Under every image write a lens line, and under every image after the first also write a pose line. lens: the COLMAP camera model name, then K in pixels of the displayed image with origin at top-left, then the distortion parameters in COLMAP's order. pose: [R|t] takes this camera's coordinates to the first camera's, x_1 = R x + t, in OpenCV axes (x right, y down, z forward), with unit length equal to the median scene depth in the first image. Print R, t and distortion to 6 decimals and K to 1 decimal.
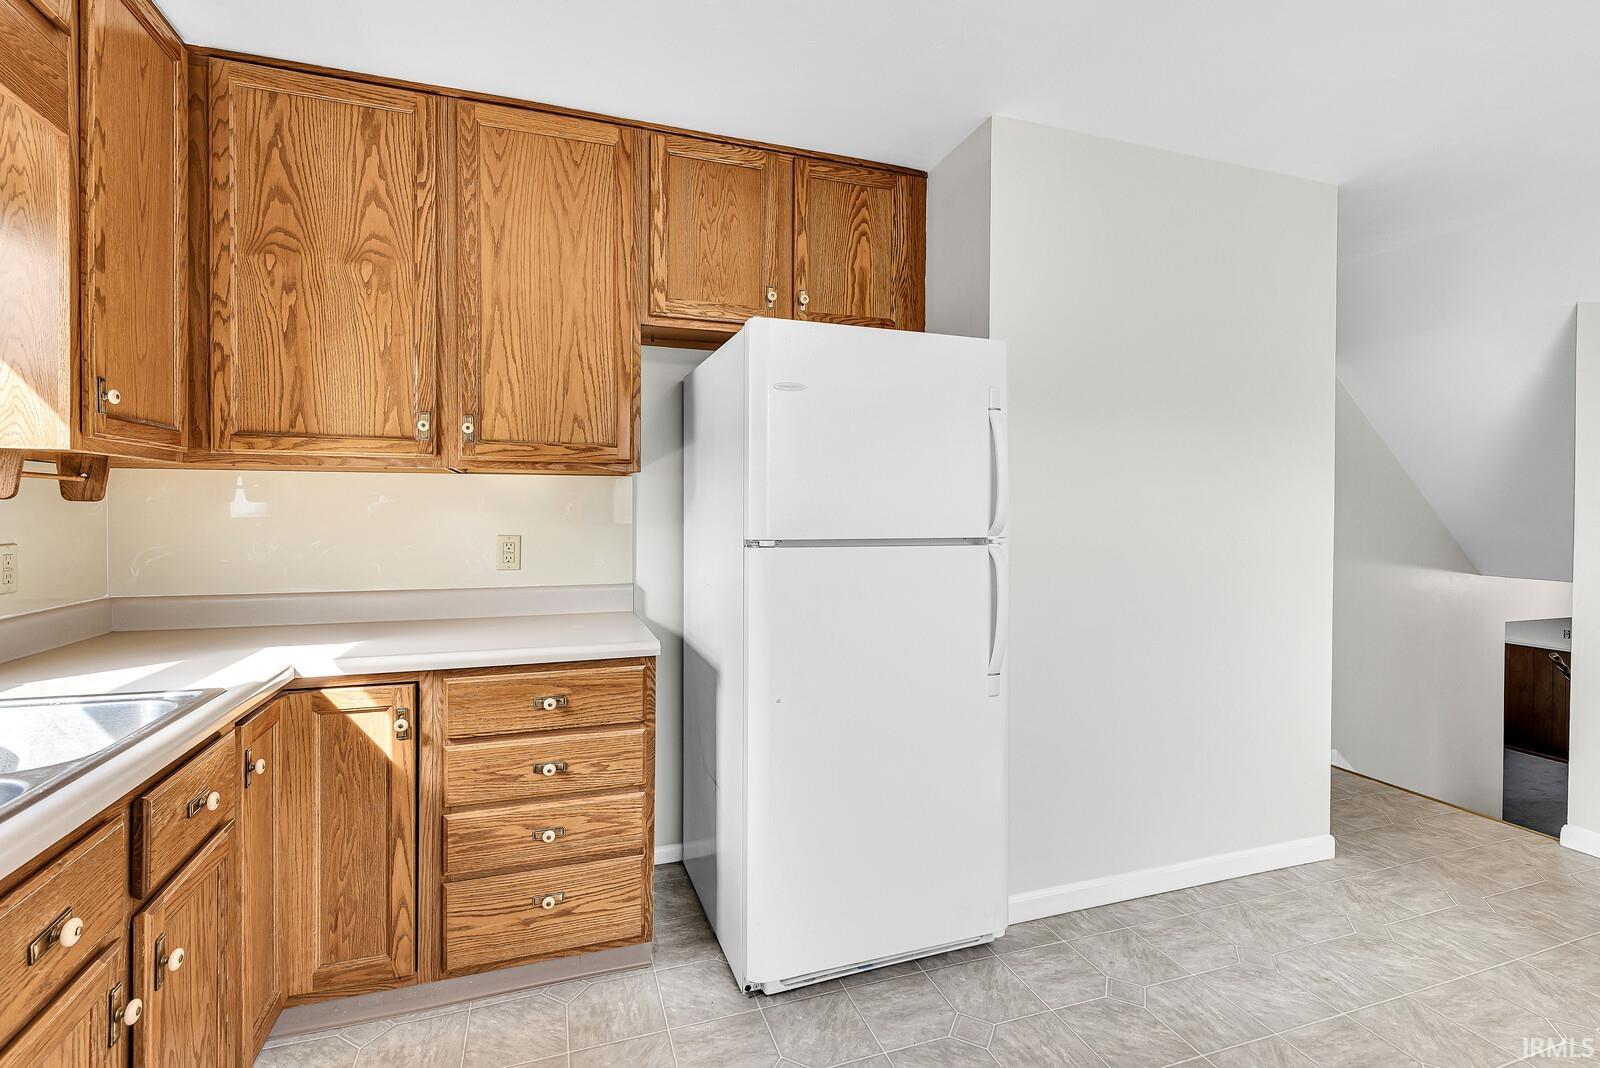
lens RADIAL K [[708.5, 0, 784.6], [0, 708.5, 517.8], [0, 0, 1]] dist [0.000445, -0.000550]
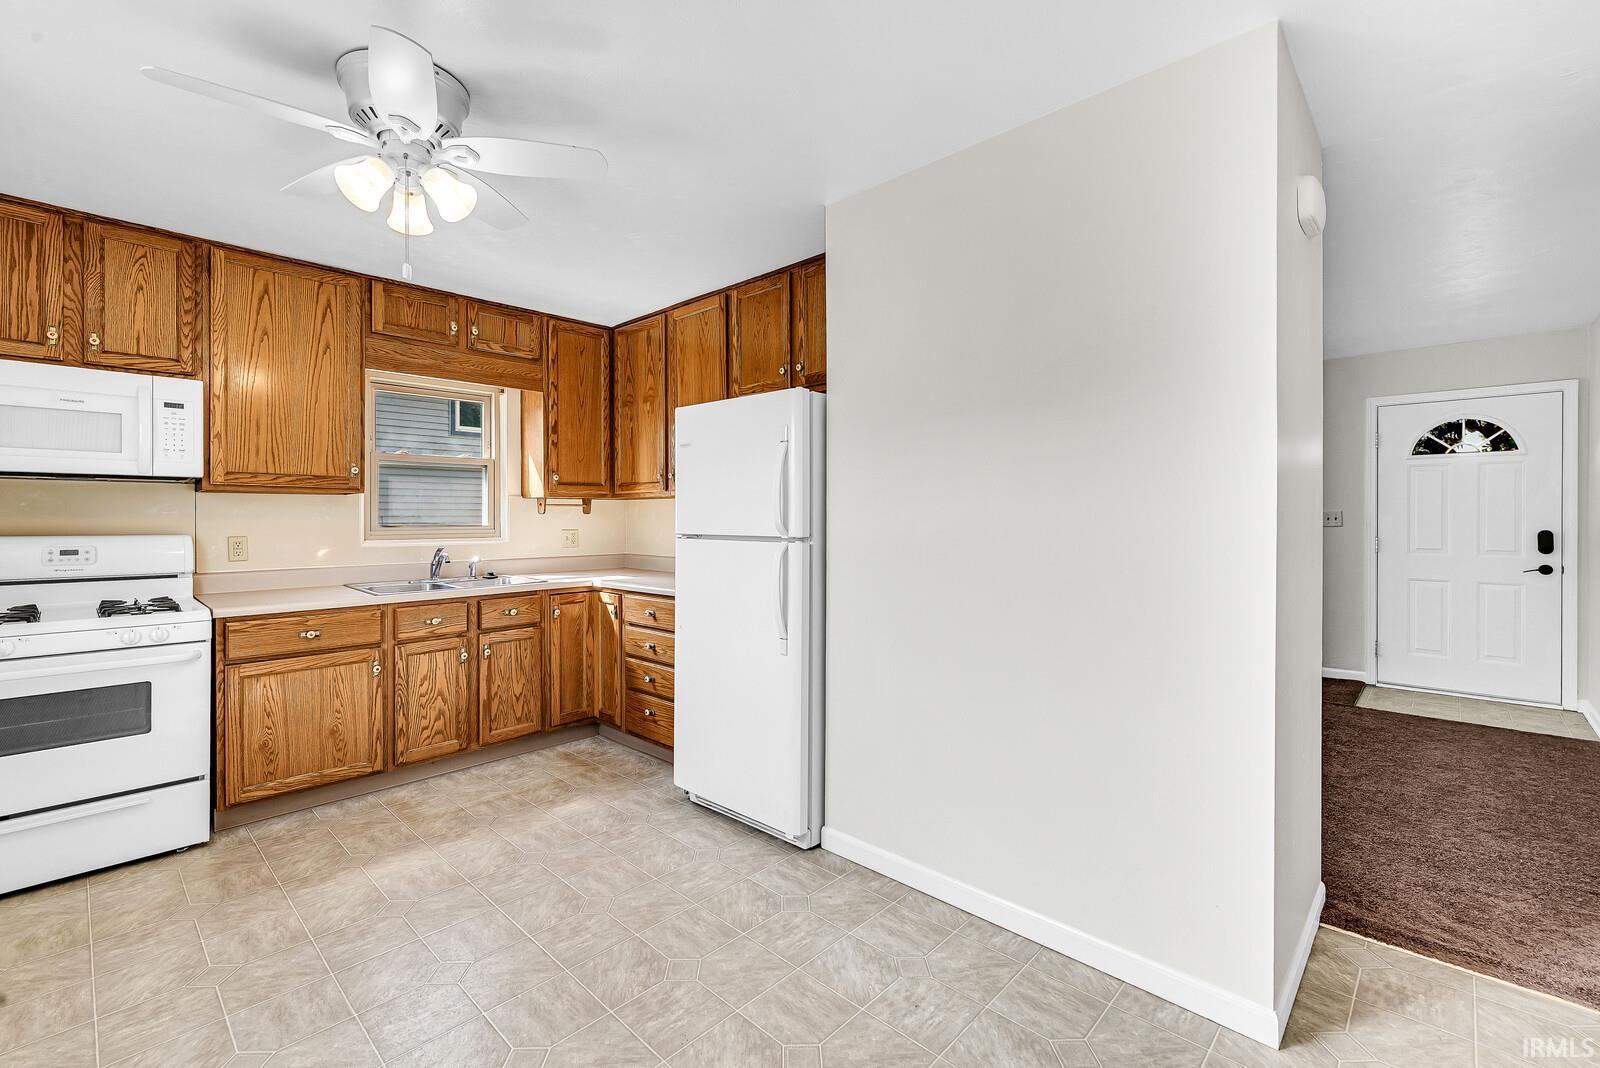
lens RADIAL K [[708.5, 0, 784.6], [0, 708.5, 517.8], [0, 0, 1]] dist [0.000445, -0.000550]
pose [[0.455529, -0.001644, -0.890220, 1.588978], [-0.006315, 0.999967, -0.005078, -0.000576], [0.890199, 0.007934, 0.455503, 0.415075]]
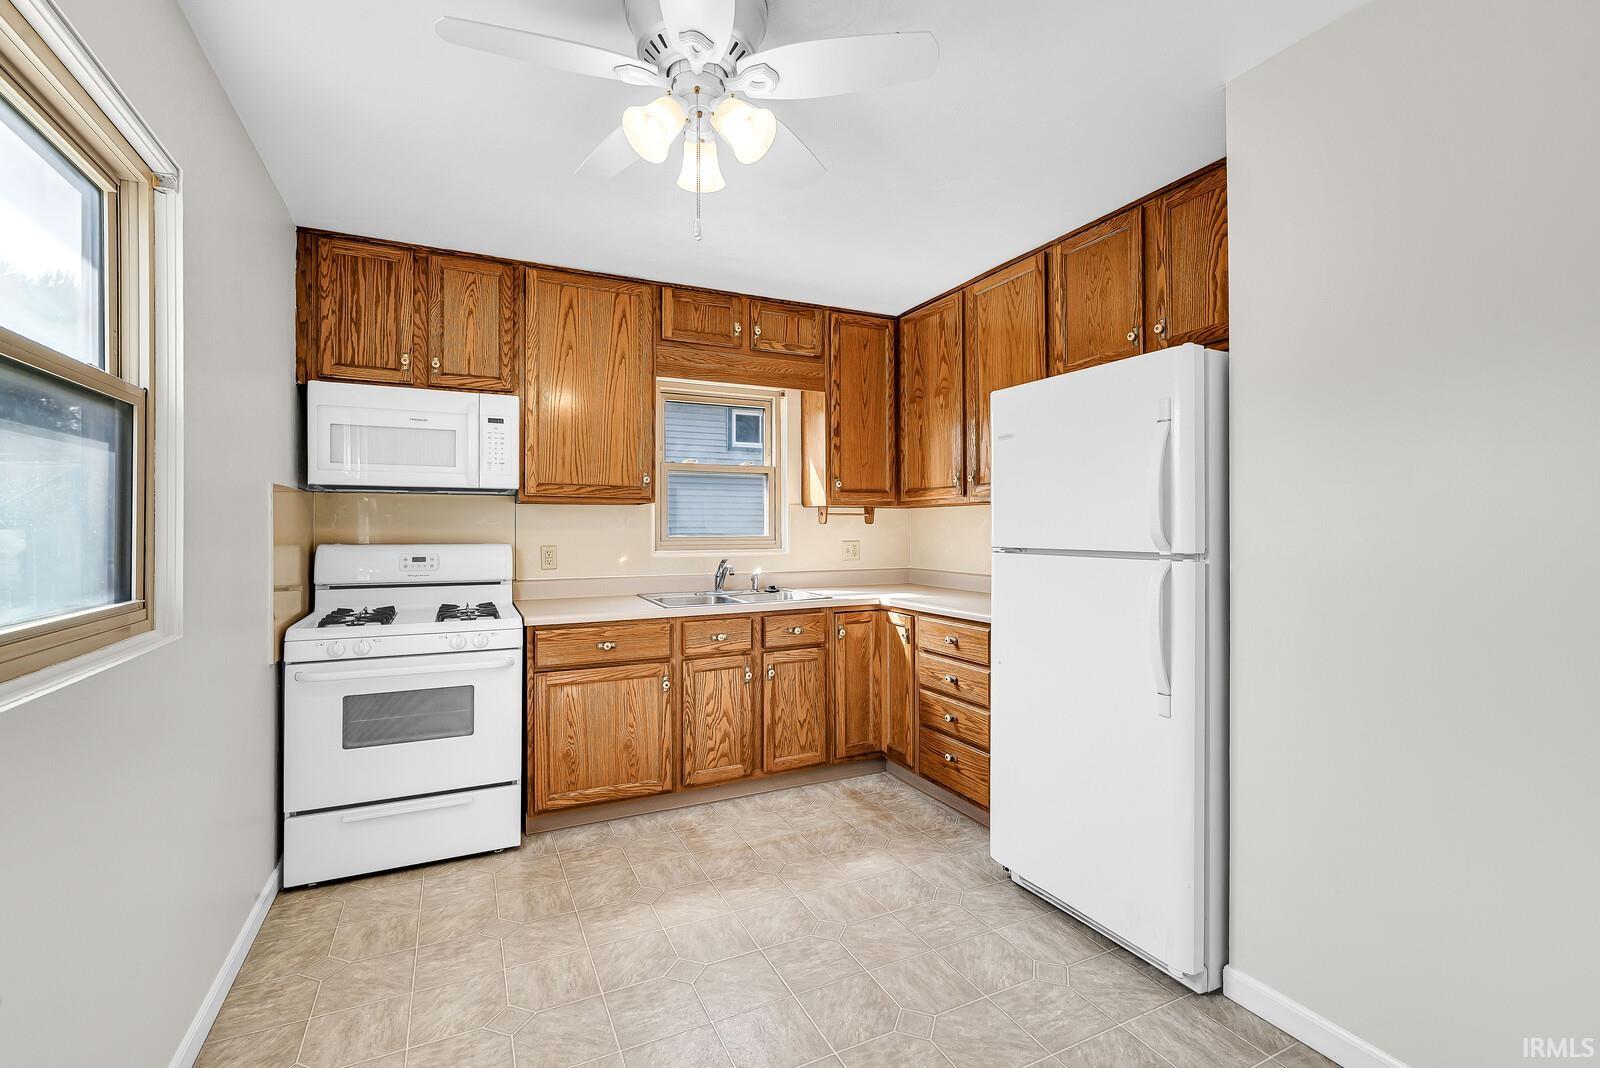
lens RADIAL K [[696.6, 0, 800.0], [0, 696.6, 528.0], [0, 0, 1]] dist [-0.001395, -0.000257]
pose [[0.139758, -0.003726, -0.990179, 1.240789], [-0.007790, 0.999958, -0.004862, 0.003425], [0.990155, 0.008393, 0.139723, 0.398216]]
